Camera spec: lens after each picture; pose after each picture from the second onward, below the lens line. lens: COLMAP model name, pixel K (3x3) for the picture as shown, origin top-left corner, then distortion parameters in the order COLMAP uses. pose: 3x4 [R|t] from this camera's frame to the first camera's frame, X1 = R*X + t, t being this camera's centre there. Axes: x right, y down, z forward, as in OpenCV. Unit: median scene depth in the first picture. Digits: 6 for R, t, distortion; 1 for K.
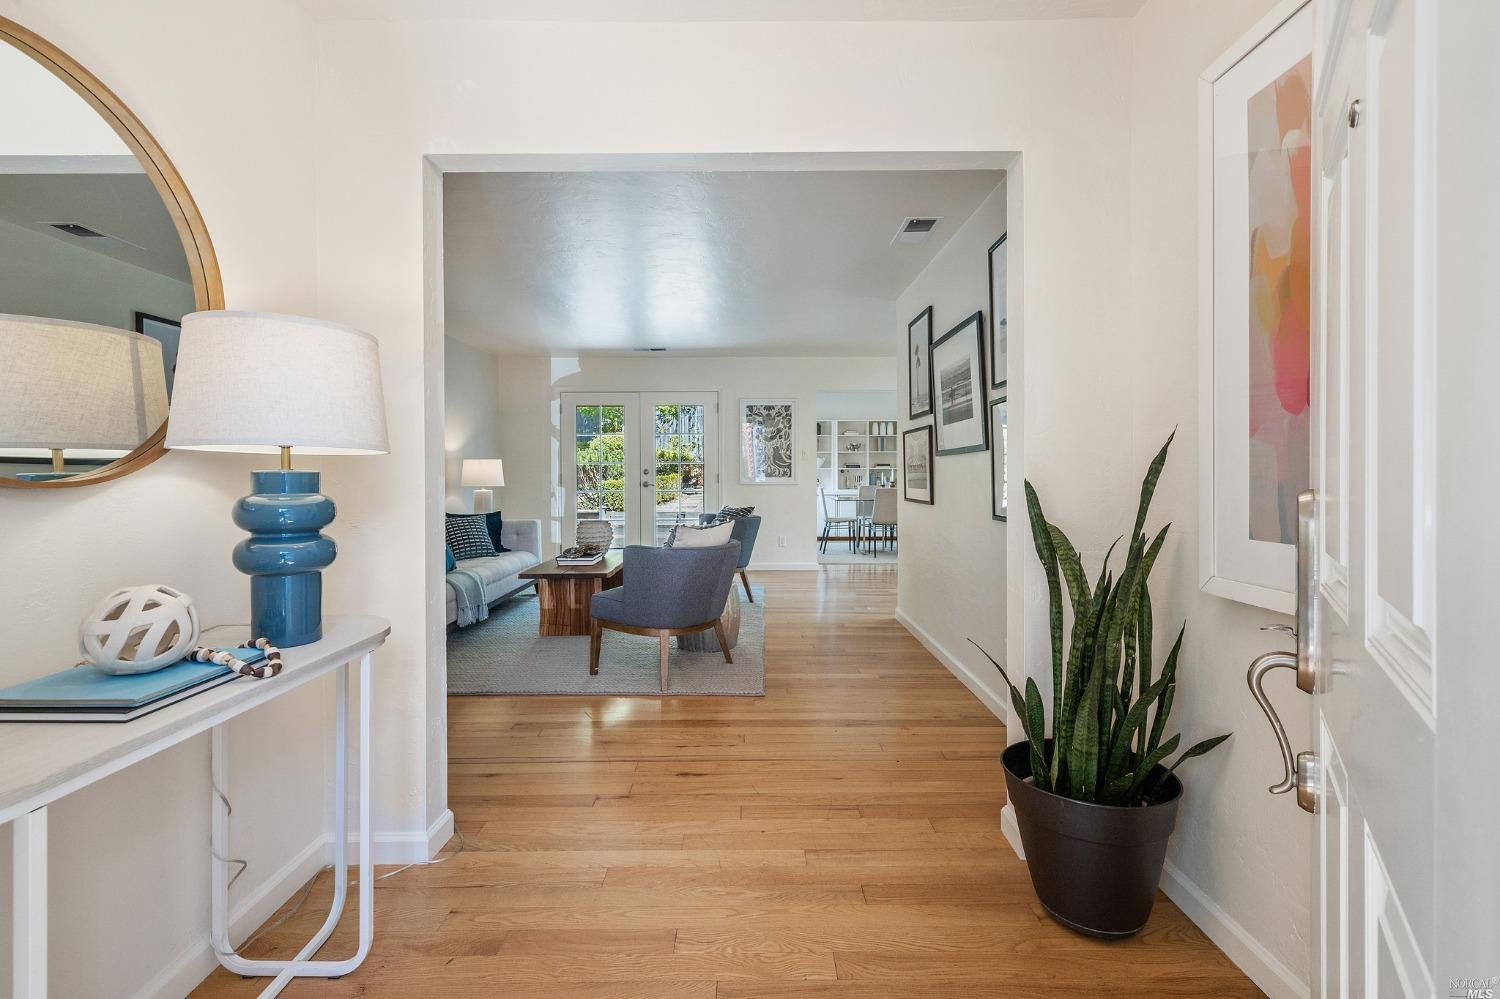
lens RADIAL K [[649.2, 0, 744.2], [0, 649.2, 474.0], [0, 0, 1]] dist [0.001545, 0.000125]
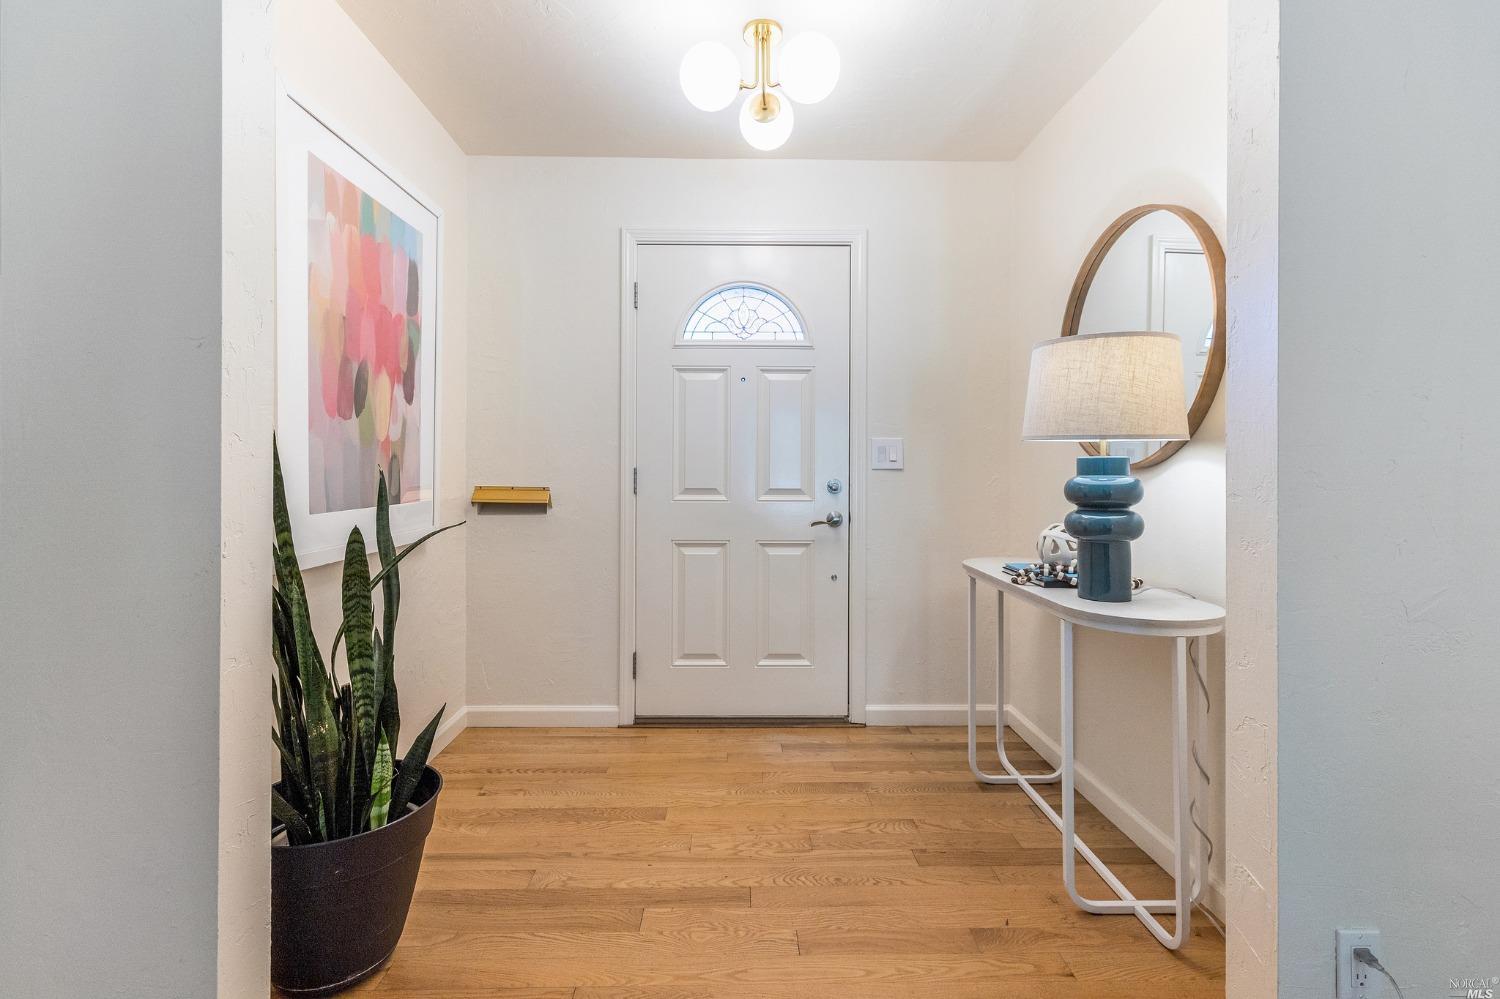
lens RADIAL K [[659.5, 0, 745.5], [0, 659.5, 471.3], [0, 0, 1]] dist [0.004009, 0.000458]
pose [[-0.999831, 0.001044, -0.018351, -0.002203], [0.000969, 0.999991, 0.004120, 0.002639], [0.018355, 0.004101, -0.999823, 0.416835]]
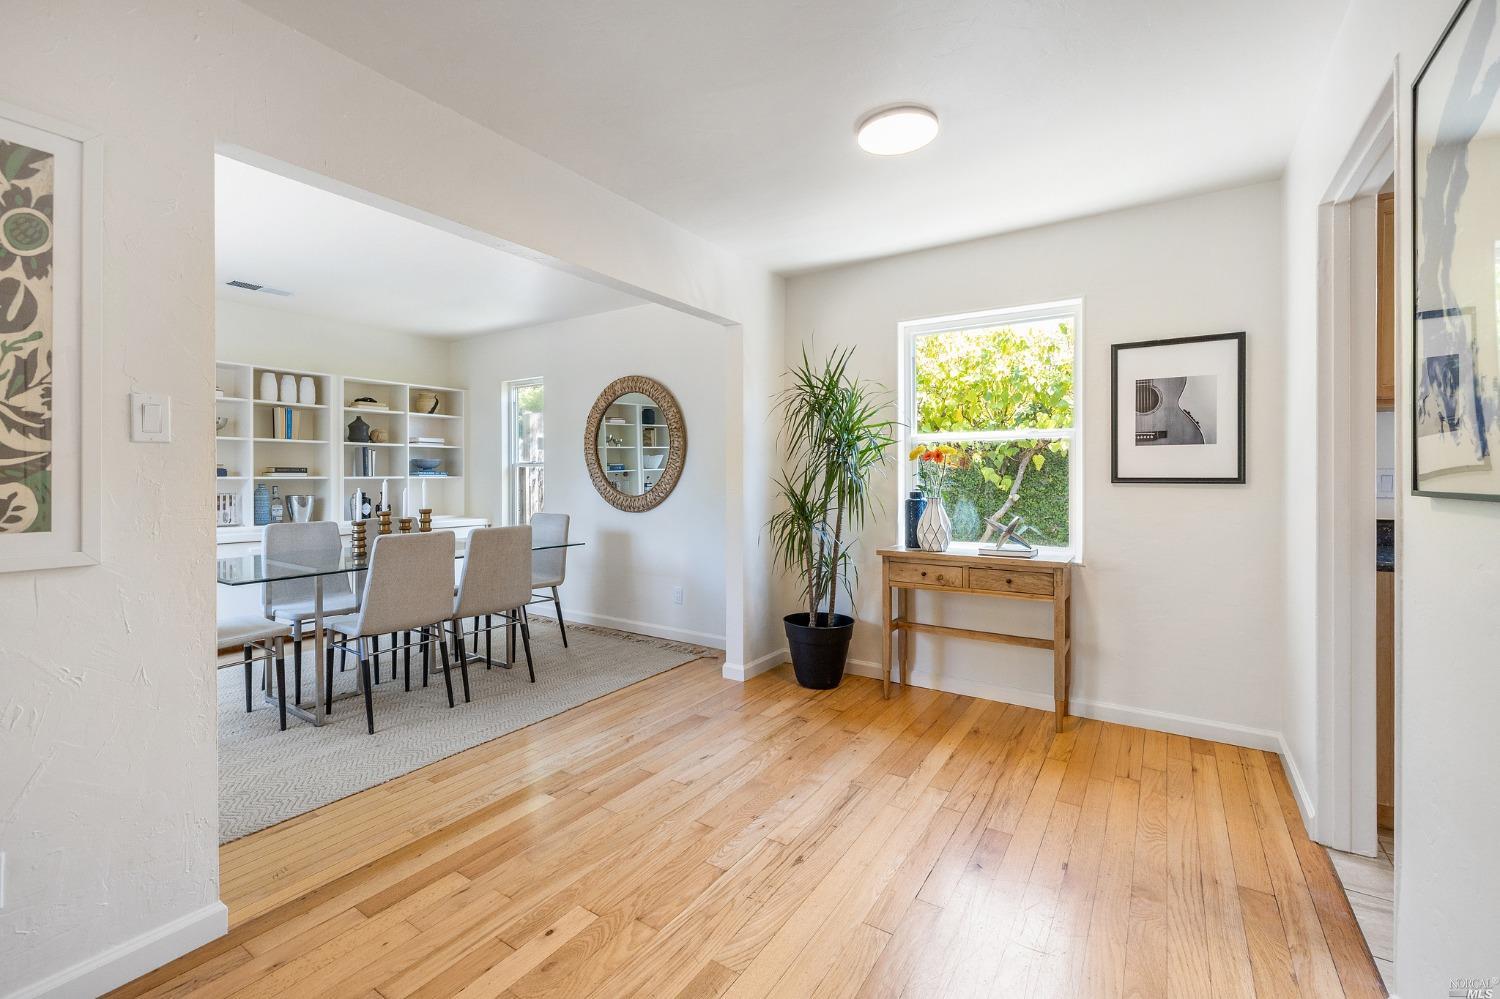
lens RADIAL K [[636.4, 0, 749.9], [0, 636.4, 478.8], [0, 0, 1]] dist [0.003372, 0.000206]
pose [[0.546791, -0.000332, 0.837269, 0.027687], [0.002004, 0.999998, -0.000912, -0.009651], [-0.837267, 0.002176, 0.546790, 0.724494]]
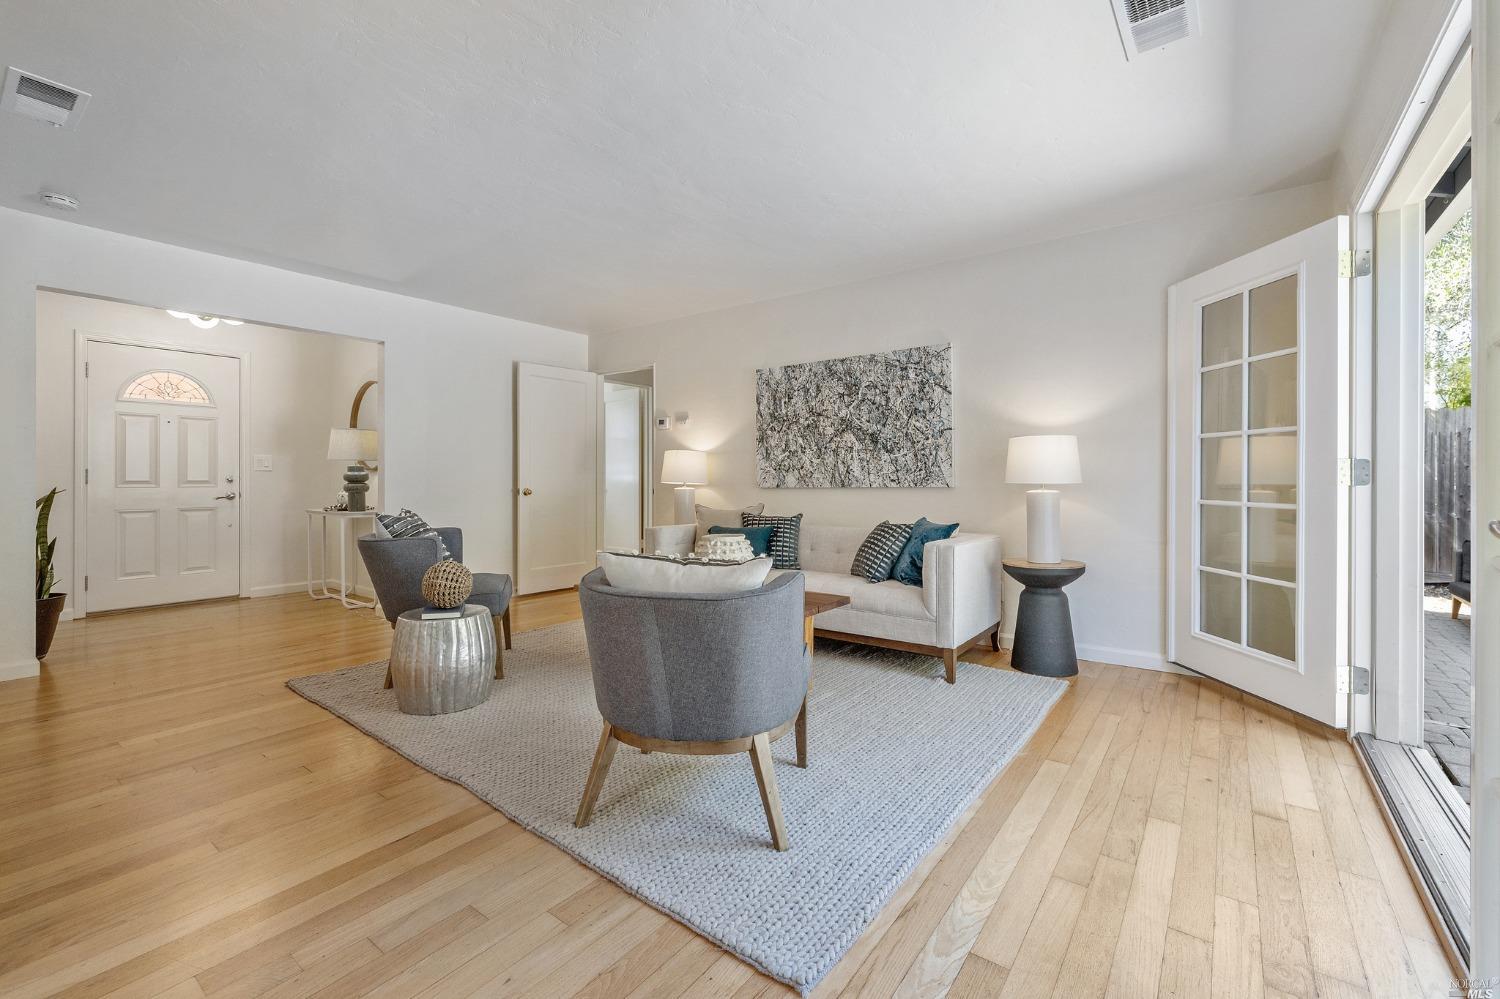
lens RADIAL K [[643.9, 0, 752.7], [0, 643.9, 477.6], [0, 0, 1]] dist [-0.000042, 0.000098]
pose [[-0.594567, 0.005583, -0.804027, 0.174824], [0.001877, 0.999983, 0.005556, 0.008233], [0.804044, 0.001794, -0.594567, 0.949914]]
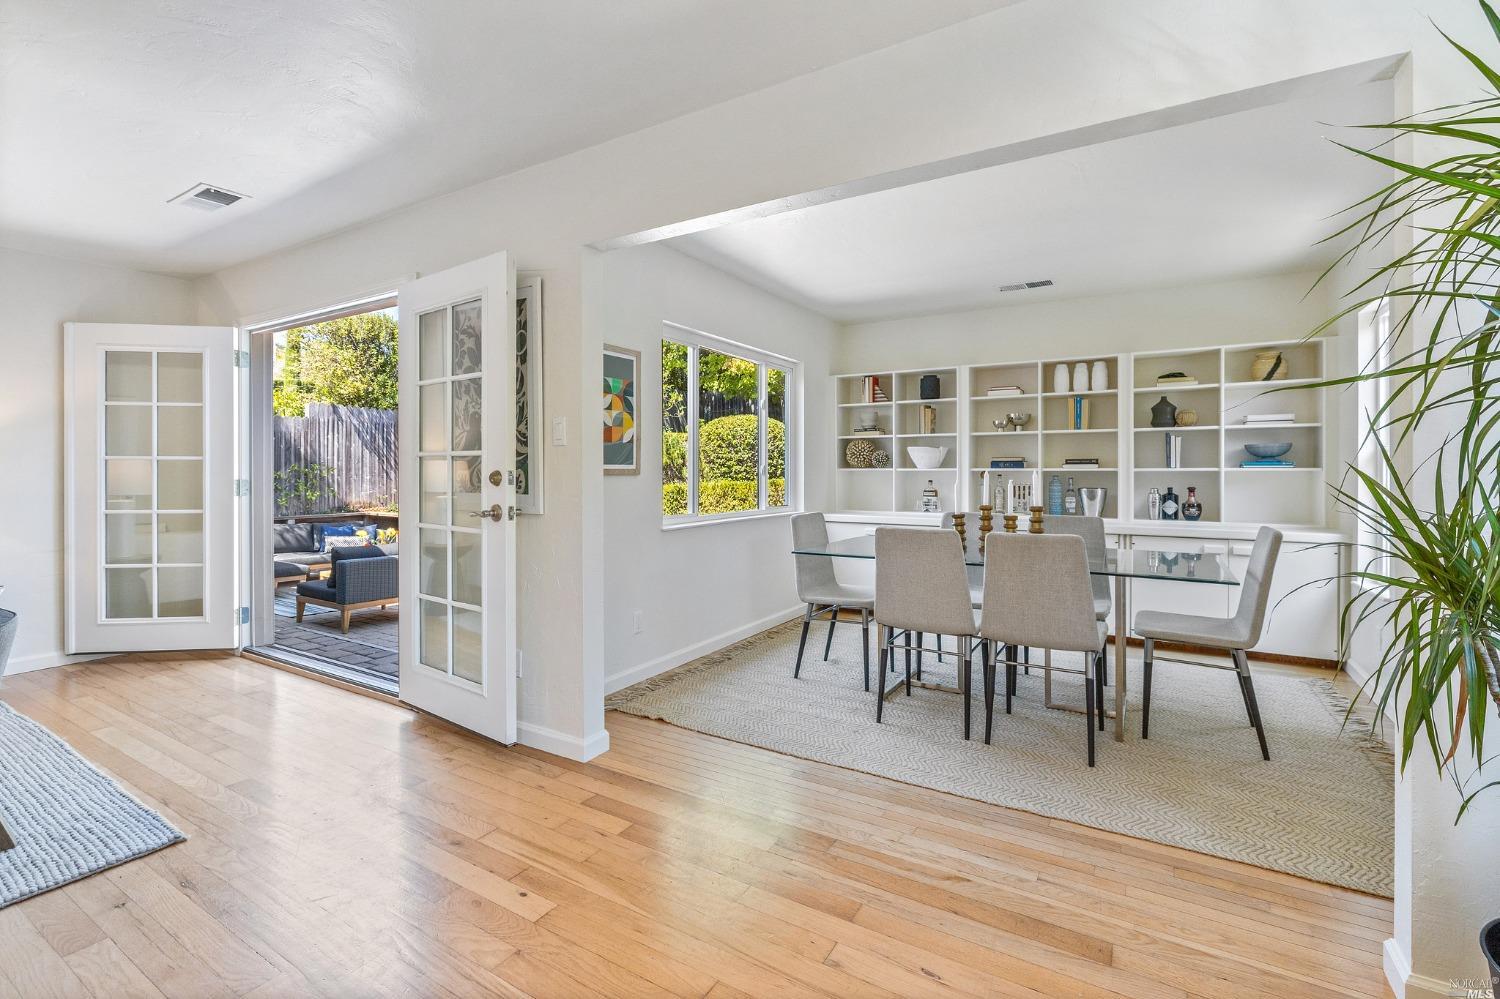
lens RADIAL K [[680.3, 0, 752.7], [0, 680.3, 476.2], [0, 0, 1]] dist [-0.003804, 0.000110]
pose [[0.857043, 0.008490, -0.515176, 0.382726], [-0.005735, 0.999959, 0.006939, -0.008405], [0.515214, -0.002992, 0.857057, 0.734329]]
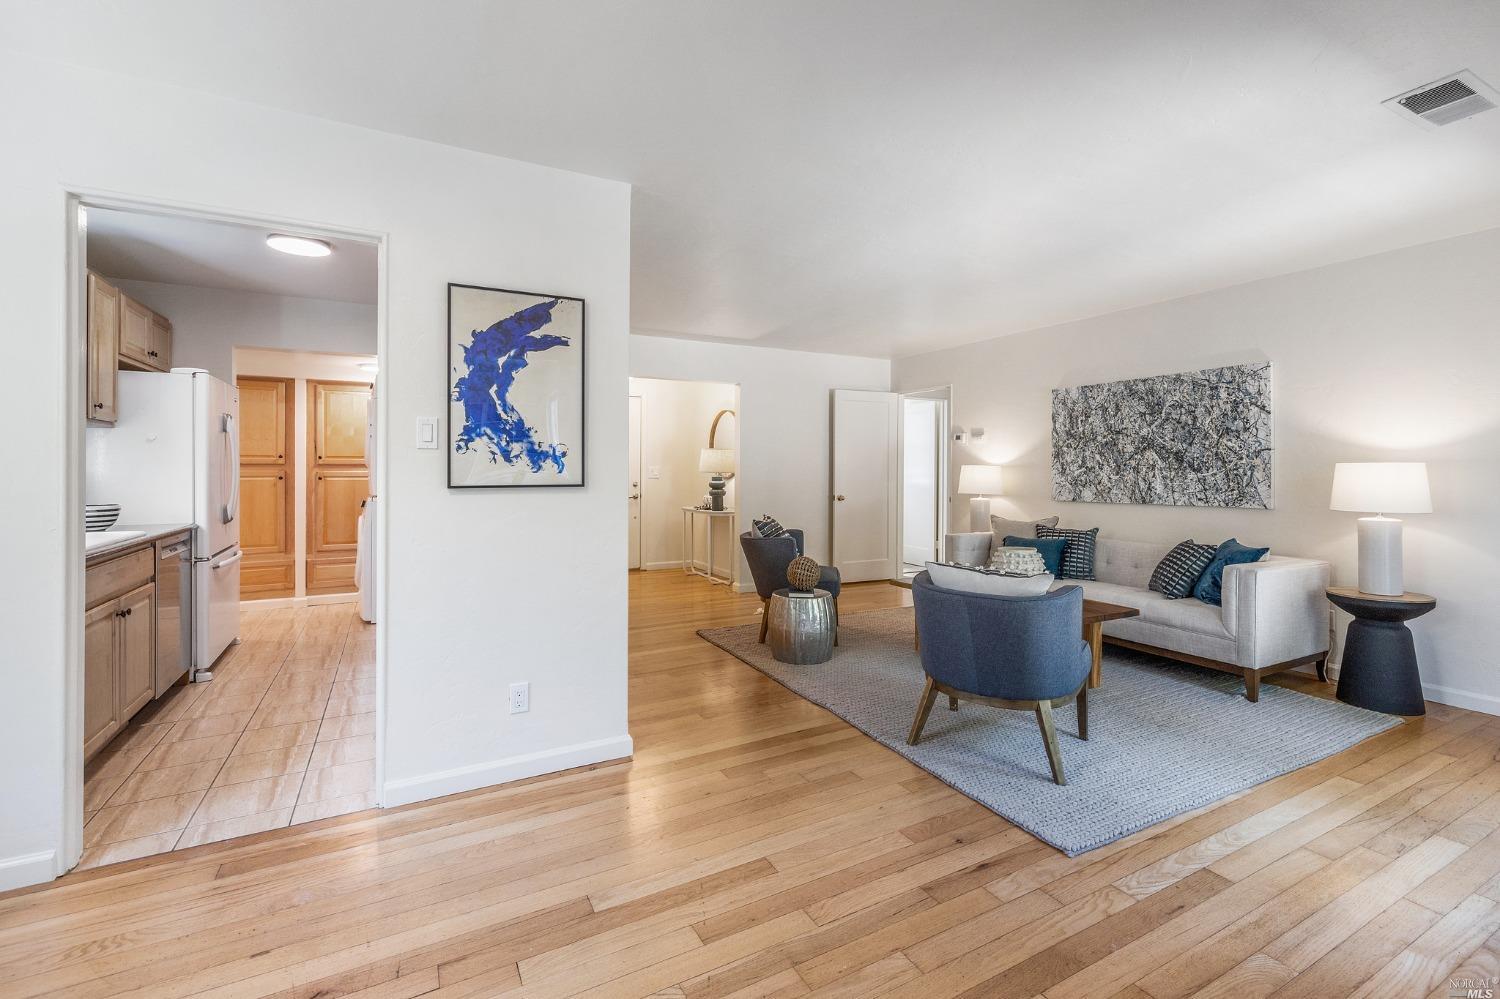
lens RADIAL K [[659.5, 0, 745.5], [0, 659.5, 471.3], [0, 0, 1]] dist [0.004009, 0.000458]
pose [[-0.880179, 0.005222, -0.474612, 0.281453], [0.000764, 0.999954, 0.009586, -0.017424], [0.474640, 0.008075, -0.880143, 1.038818]]
